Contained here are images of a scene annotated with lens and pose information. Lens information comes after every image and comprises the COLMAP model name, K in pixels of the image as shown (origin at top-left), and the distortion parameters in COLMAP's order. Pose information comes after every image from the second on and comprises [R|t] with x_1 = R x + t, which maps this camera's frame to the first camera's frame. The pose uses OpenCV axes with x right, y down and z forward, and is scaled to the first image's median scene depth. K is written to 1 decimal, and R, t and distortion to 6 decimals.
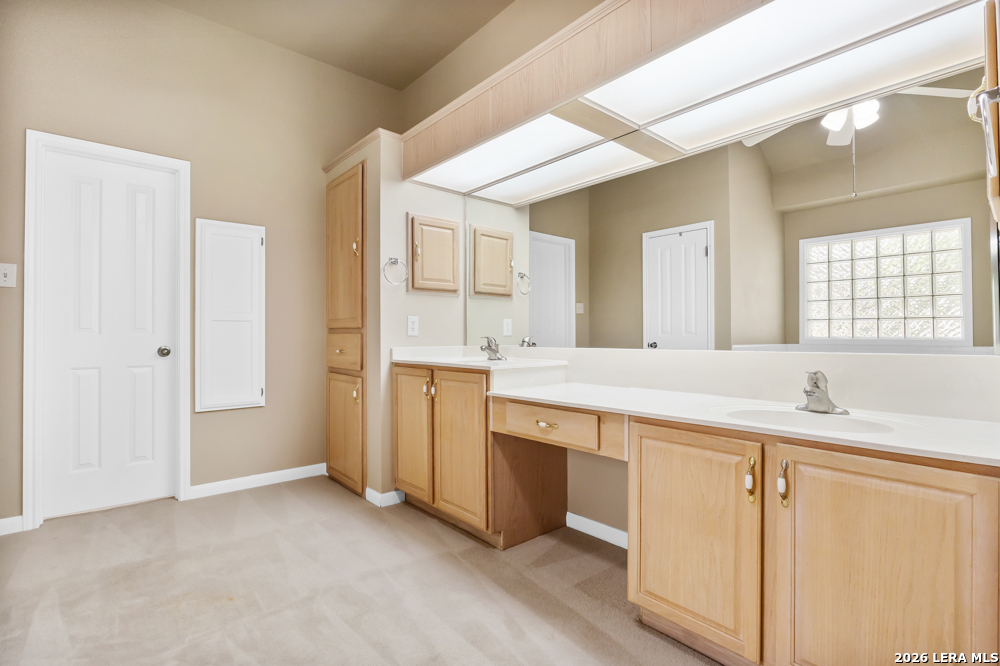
lens RADIAL K [[473.5, 0, 500.2], [0, 473.5, 336.6], [0, 0, 1]] dist [-0.000672, 0.000460]
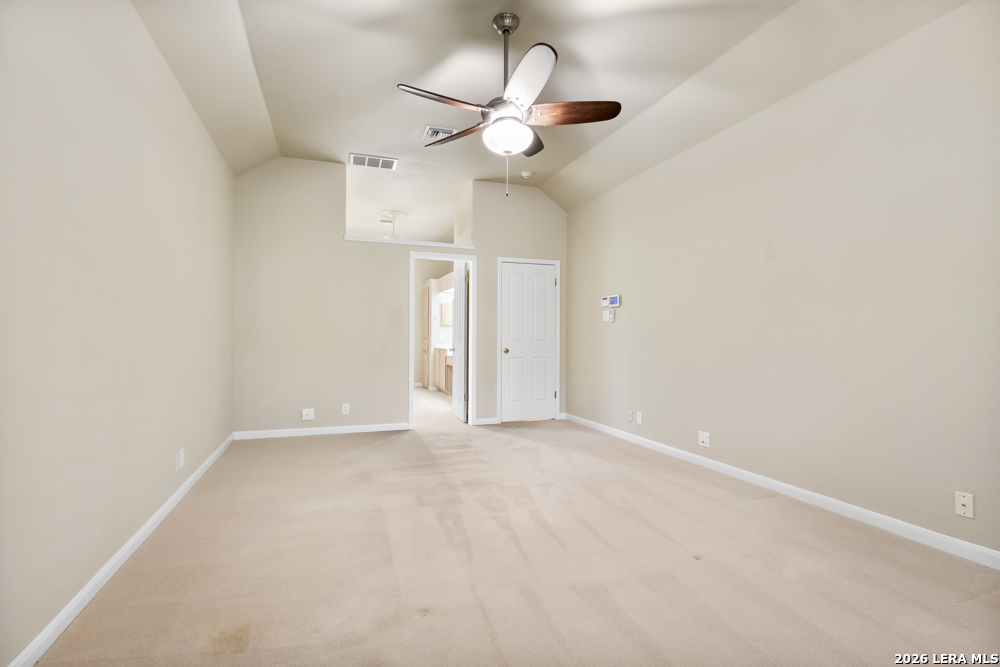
lens RADIAL K [[460.4, 0, 498.8], [0, 460.4, 334.9], [0, 0, 1]] dist [0.004939, -0.000075]
pose [[0.940408, 0.005174, -0.340008, 1.261049], [-0.002732, 0.999967, 0.007659, -0.062531], [0.340037, -0.006274, 0.940391, -1.842538]]
